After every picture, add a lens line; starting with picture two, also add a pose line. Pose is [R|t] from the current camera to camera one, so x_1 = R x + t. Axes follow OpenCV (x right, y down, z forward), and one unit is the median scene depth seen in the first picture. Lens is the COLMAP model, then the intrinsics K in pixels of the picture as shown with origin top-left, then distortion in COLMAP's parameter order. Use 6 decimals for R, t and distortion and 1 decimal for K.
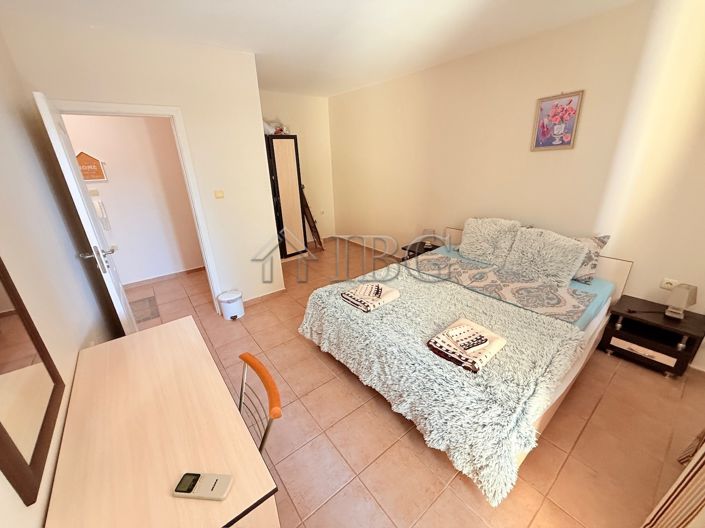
lens RADIAL K [[280.3, 0, 350.5], [0, 280.3, 262.9], [0, 0, 1]] dist [-0.001397, 0.000018]
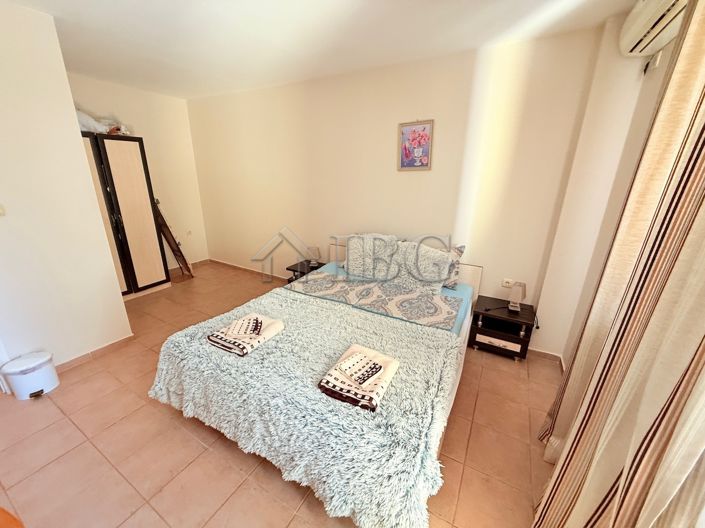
lens RADIAL K [[280.3, 0, 350.5], [0, 280.3, 262.9], [0, 0, 1]] dist [-0.001397, 0.000018]
pose [[0.922465, -0.070106, 0.379662, 0.052118], [0.092484, 0.994870, -0.041003, -0.023975], [-0.374840, 0.072936, 0.924216, 0.121957]]
